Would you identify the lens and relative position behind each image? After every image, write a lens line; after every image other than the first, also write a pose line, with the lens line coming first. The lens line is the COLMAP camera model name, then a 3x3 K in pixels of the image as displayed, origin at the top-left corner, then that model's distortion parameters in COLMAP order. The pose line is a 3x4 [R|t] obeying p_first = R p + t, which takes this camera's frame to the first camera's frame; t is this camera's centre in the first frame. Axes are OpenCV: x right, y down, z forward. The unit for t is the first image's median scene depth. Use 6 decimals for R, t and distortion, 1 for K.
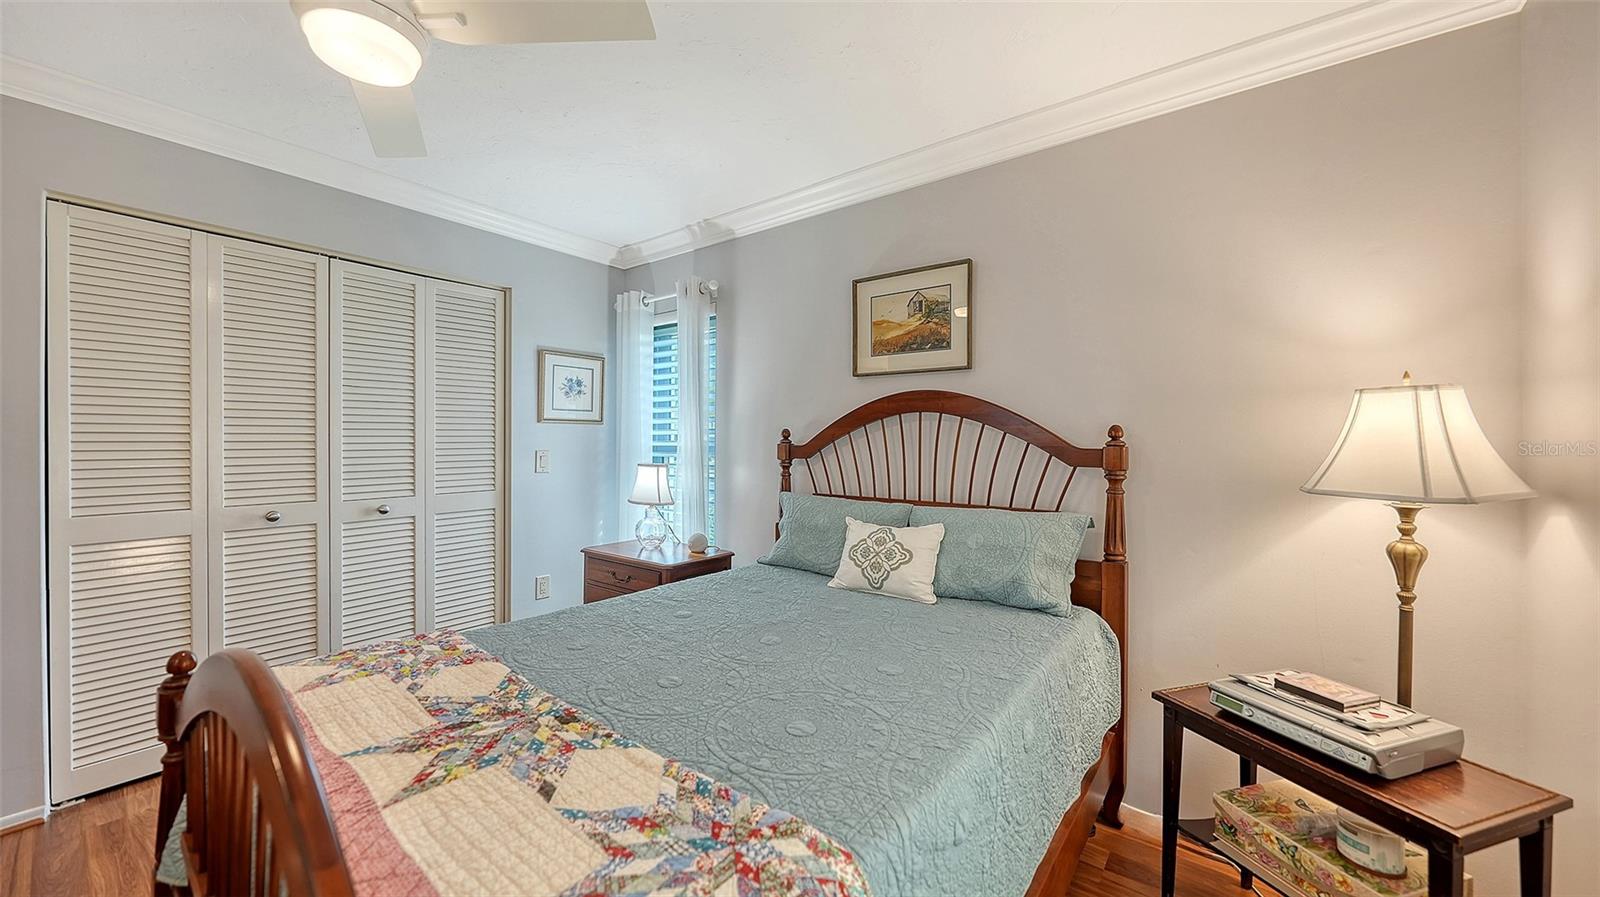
lens RADIAL K [[573.6, 0, 801.1], [0, 573.6, 435.3], [0, 0, 1]] dist [-0.016452, -0.000092]
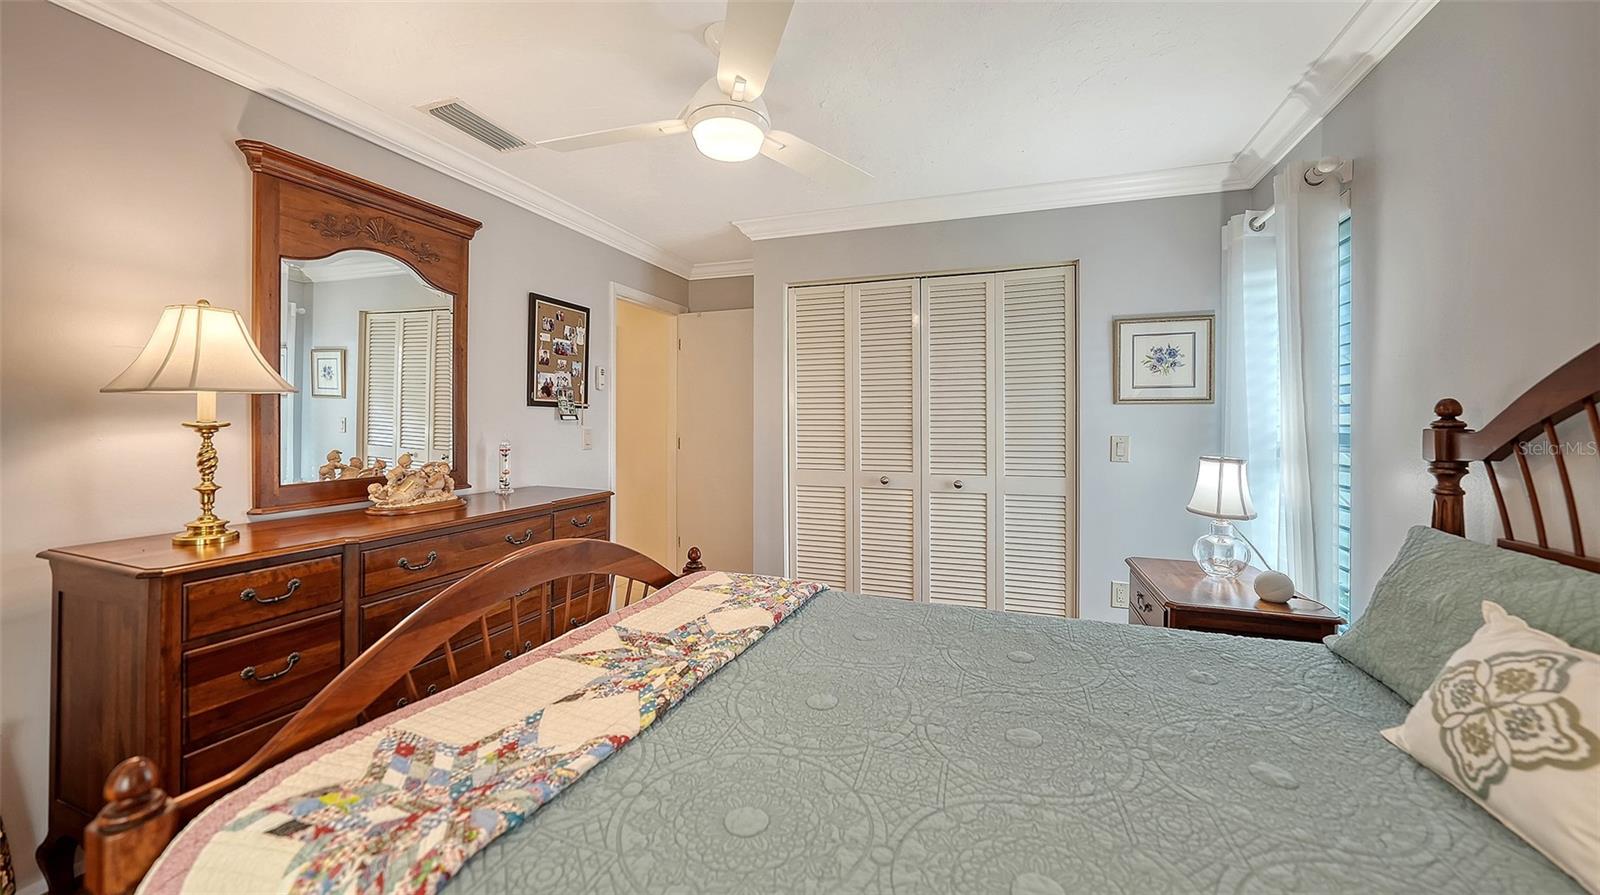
lens RADIAL K [[573.6, 0, 801.1], [0, 573.6, 434.3], [0, 0, 1]] dist [-0.016452, -0.000092]
pose [[0.299991, 0.014606, -0.953830, 0.322191], [0.008482, 0.999802, 0.017978, 0.005361], [0.953904, -0.013484, 0.299808, 0.393006]]
